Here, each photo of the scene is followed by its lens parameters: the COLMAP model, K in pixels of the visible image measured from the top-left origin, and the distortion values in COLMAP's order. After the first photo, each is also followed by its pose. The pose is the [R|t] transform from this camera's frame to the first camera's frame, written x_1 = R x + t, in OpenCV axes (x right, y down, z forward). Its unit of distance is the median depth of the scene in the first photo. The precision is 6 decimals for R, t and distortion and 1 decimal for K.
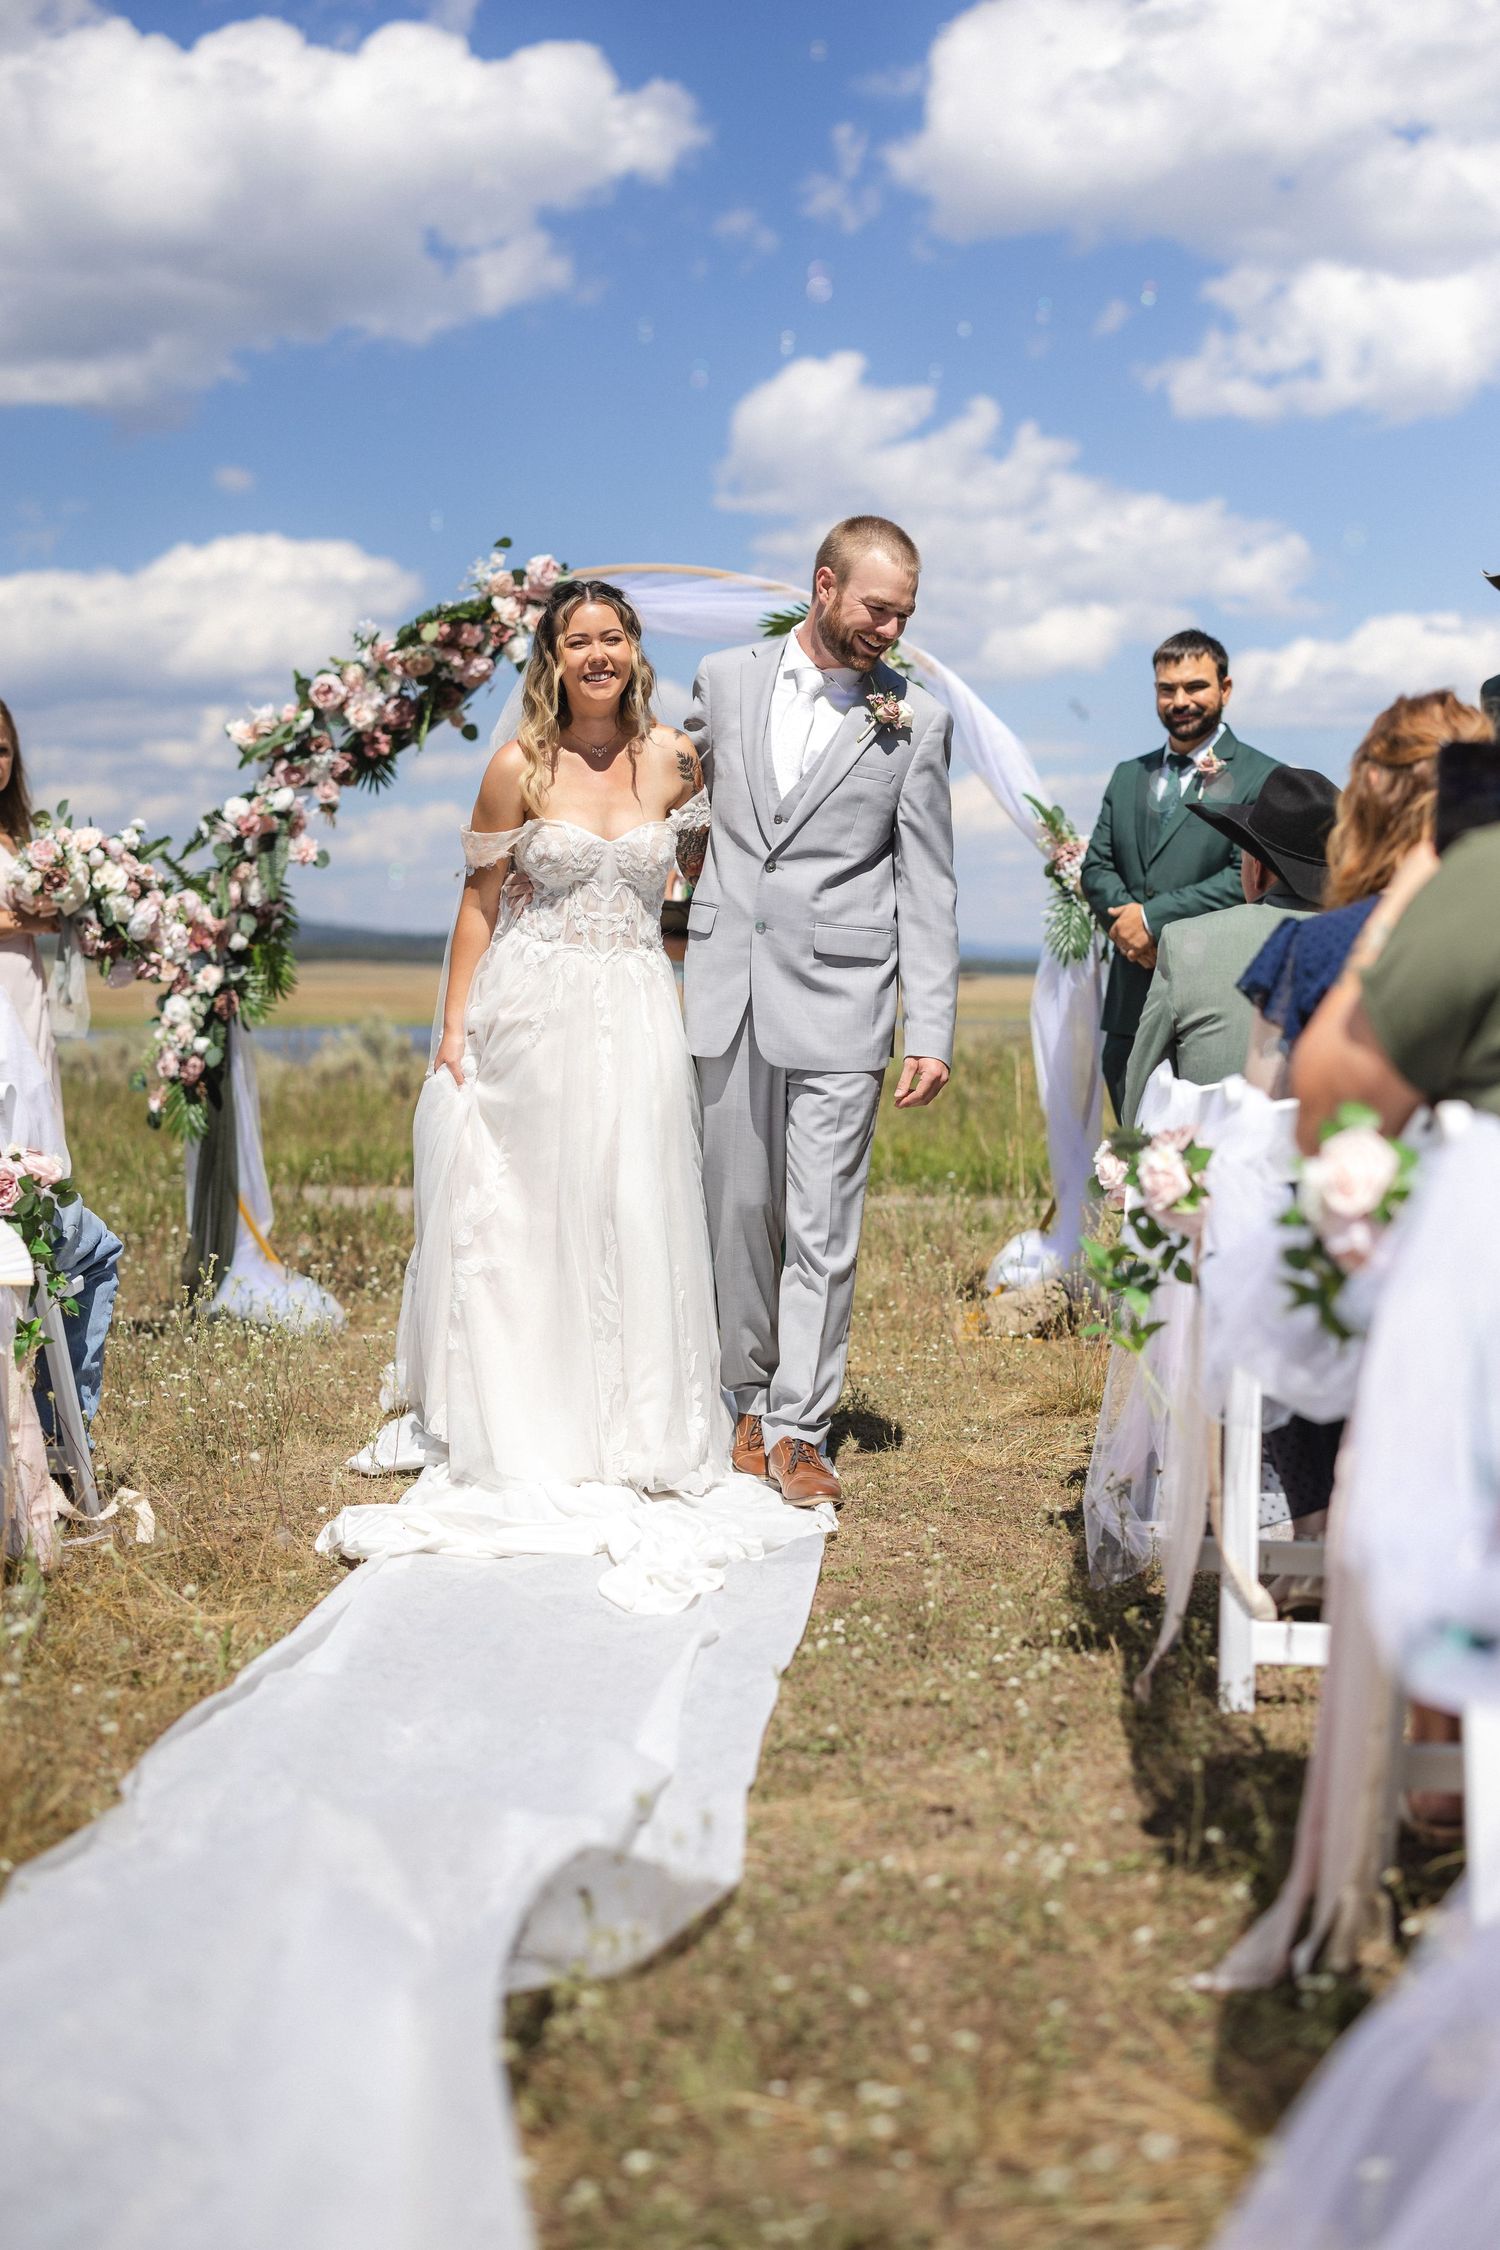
lens RADIAL K [[3290.4, 0, 762.0], [0, 3290.4, 1129.5], [0, 0, 1]] dist [0.031901, 0.000000]
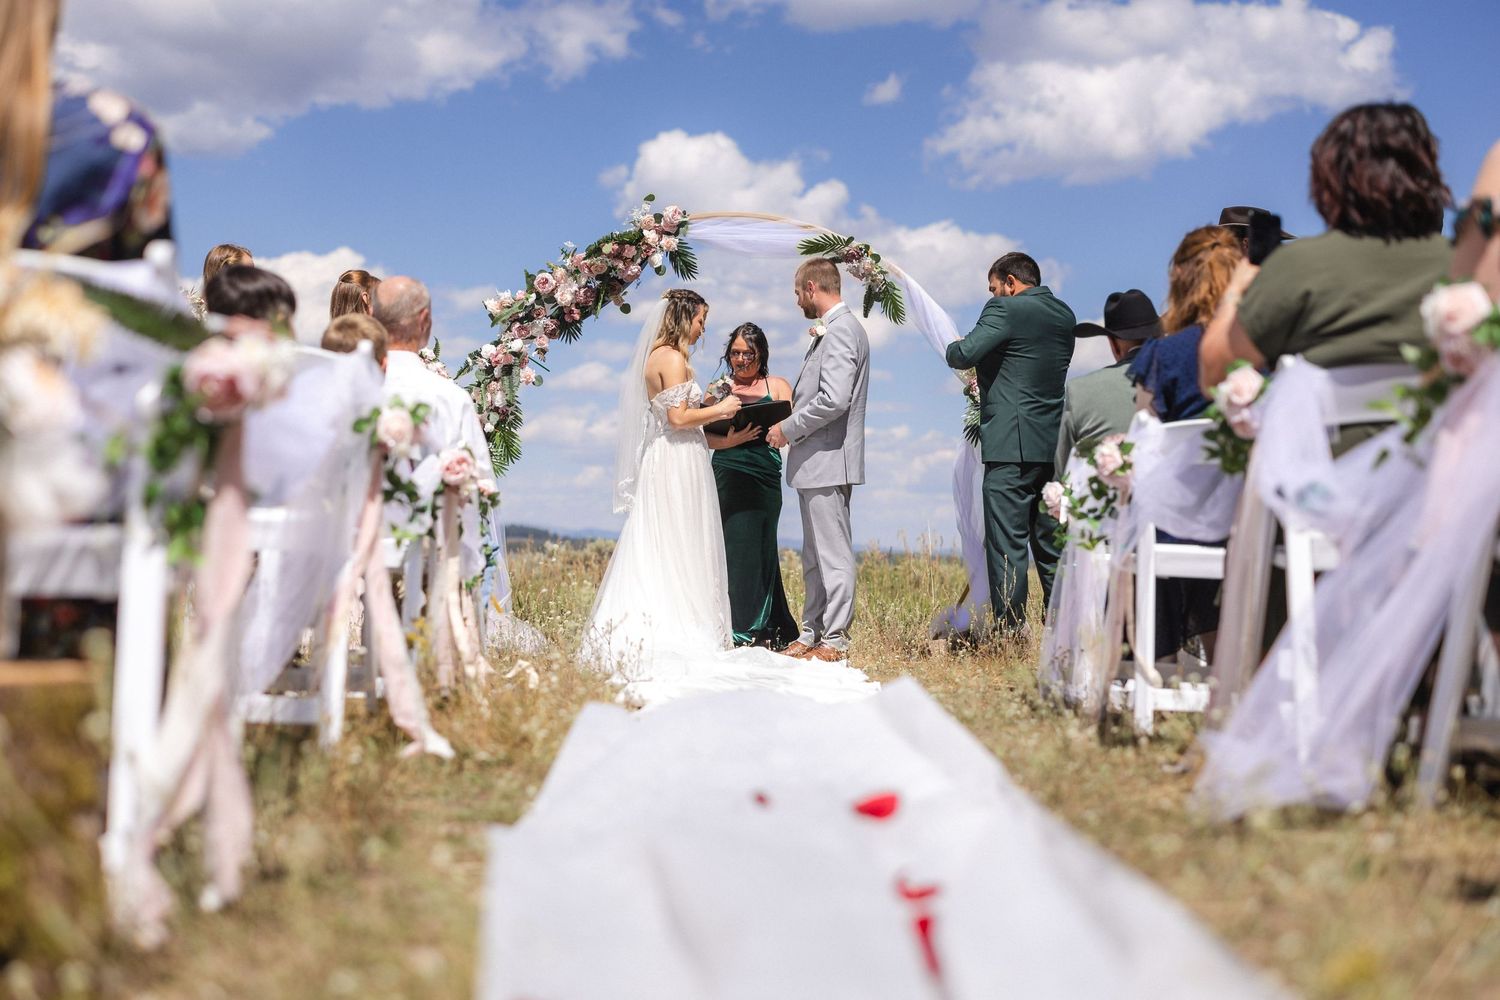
lens RADIAL K [[2193.6, 0, 740.4], [0, 2193.6, 505.9], [0, 0, 1]] dist [0.031901, 0.000000]
pose [[0.999639, 0.015097, 0.022242, -0.053558], [-0.013648, 0.997862, -0.063911, 0.053973], [-0.023159, 0.063585, 0.997708, -0.131831]]
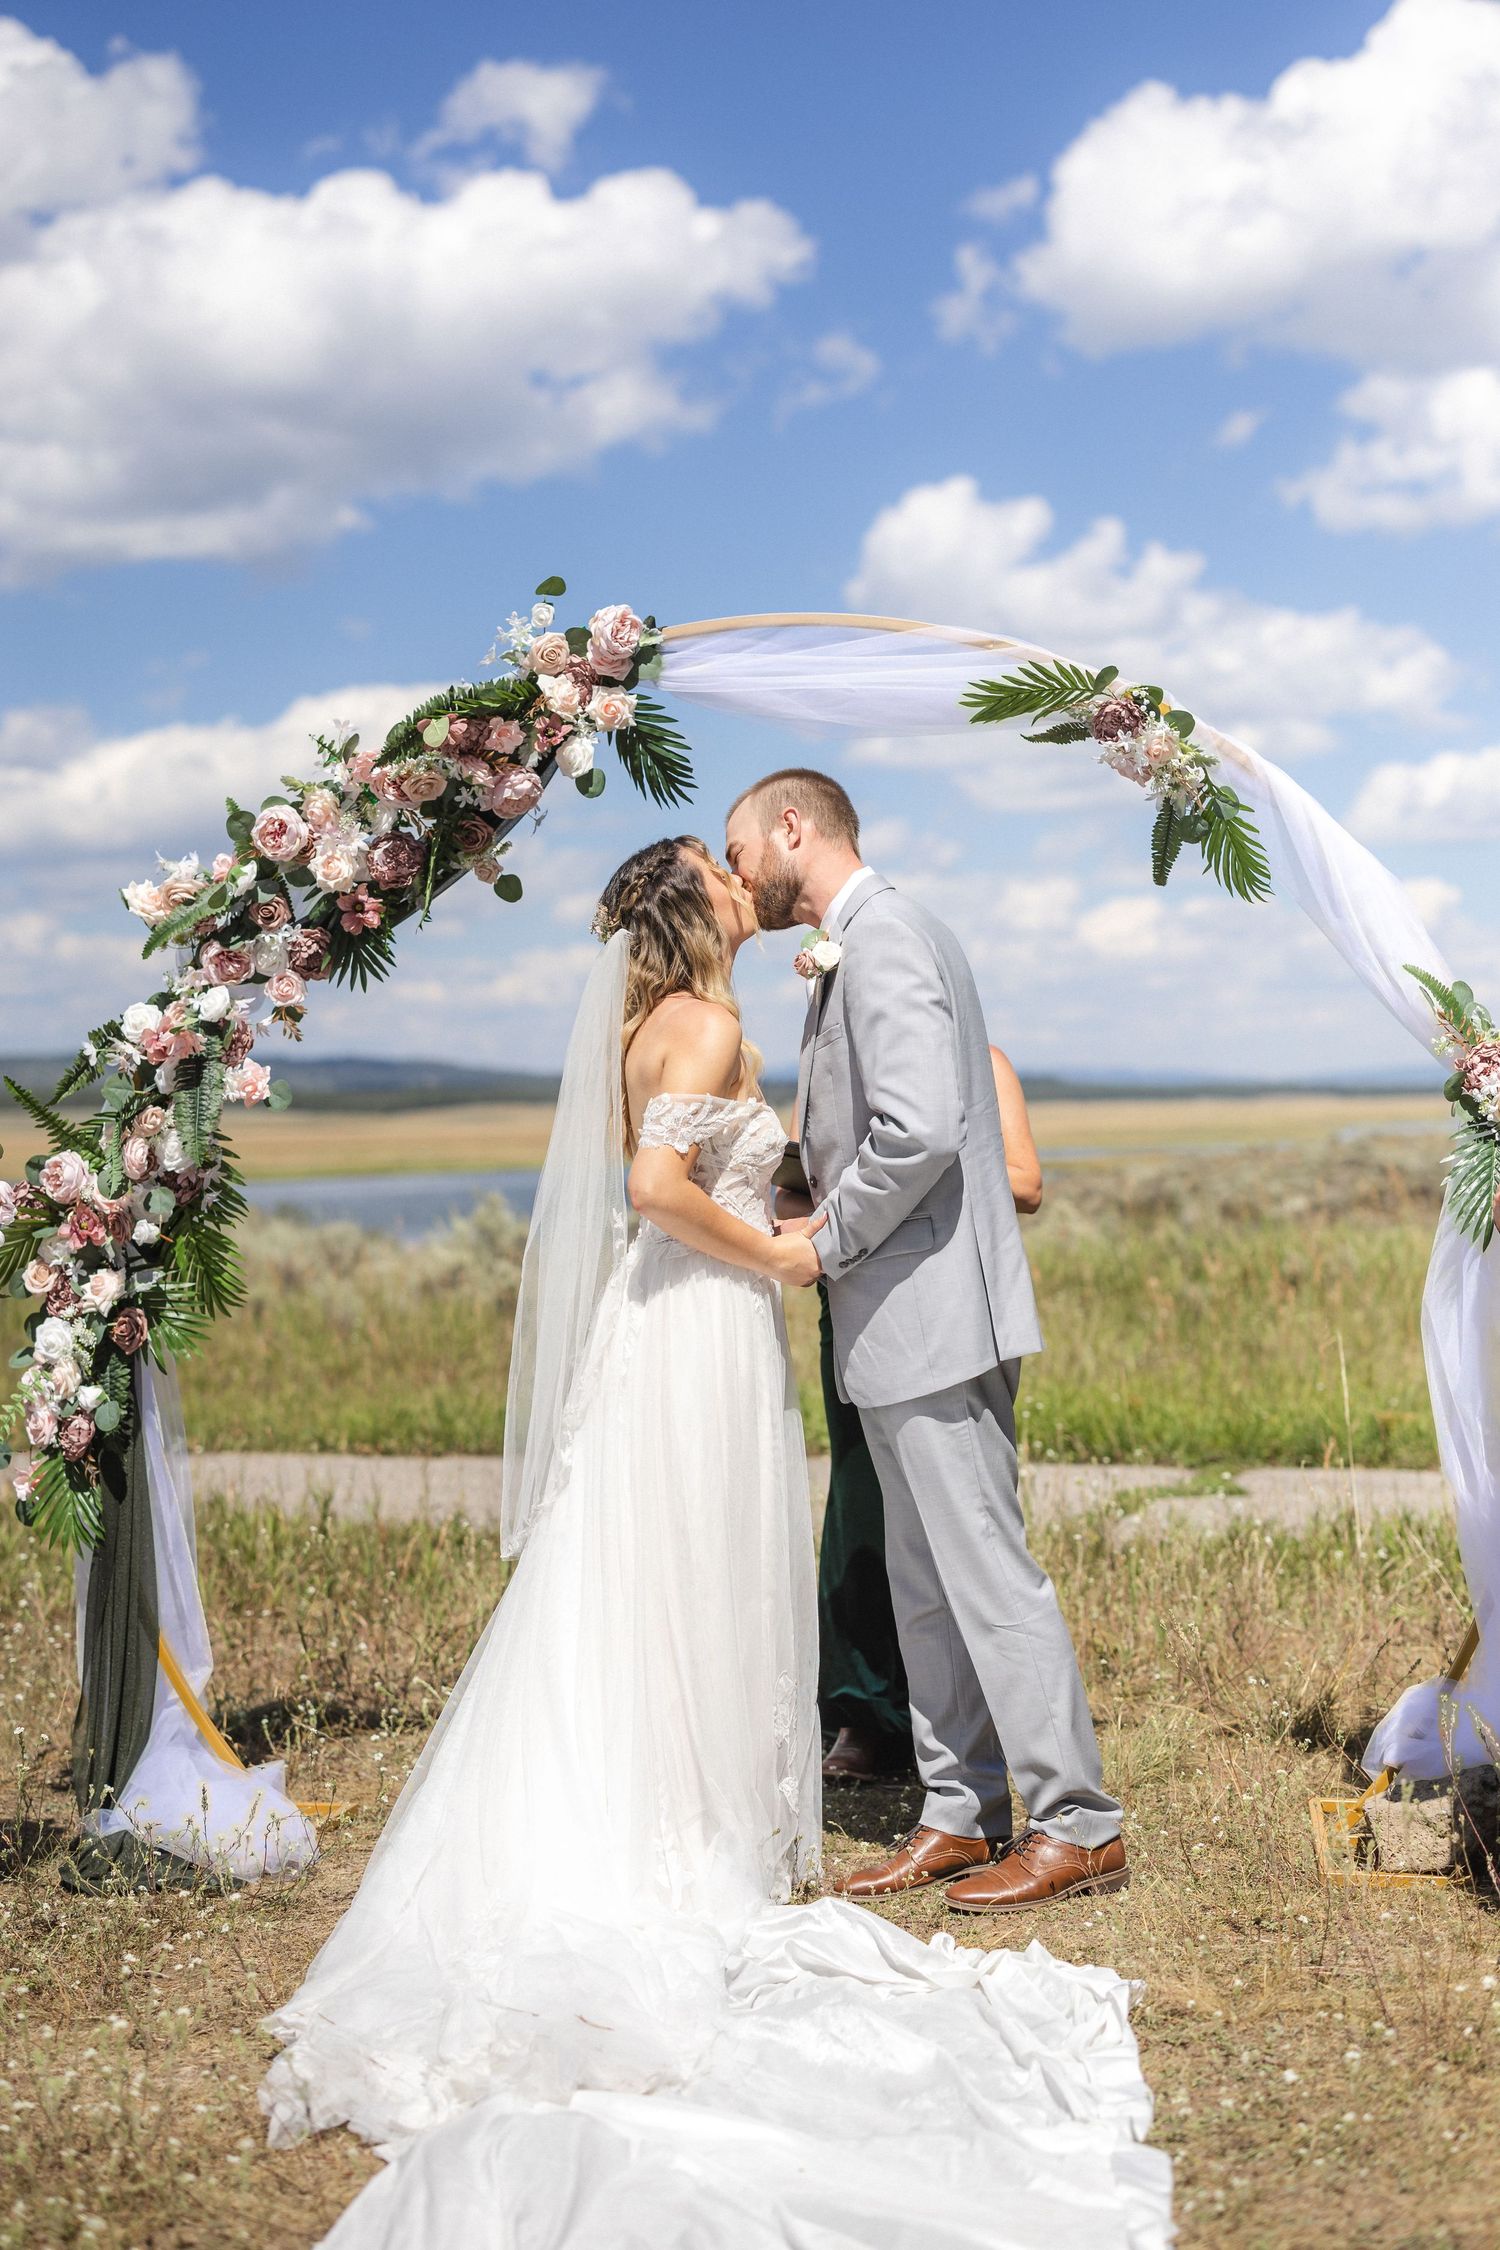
lens RADIAL K [[3290.4, 0, 756.3], [0, 3290.4, 1117.3], [0, 0, 1]] dist [0.031901, 0.000000]
pose [[0.998854, -0.025697, -0.040368, -0.016637], [0.023850, 0.998676, -0.045588, -0.047187], [0.041486, 0.044573, 0.998144, 0.374823]]
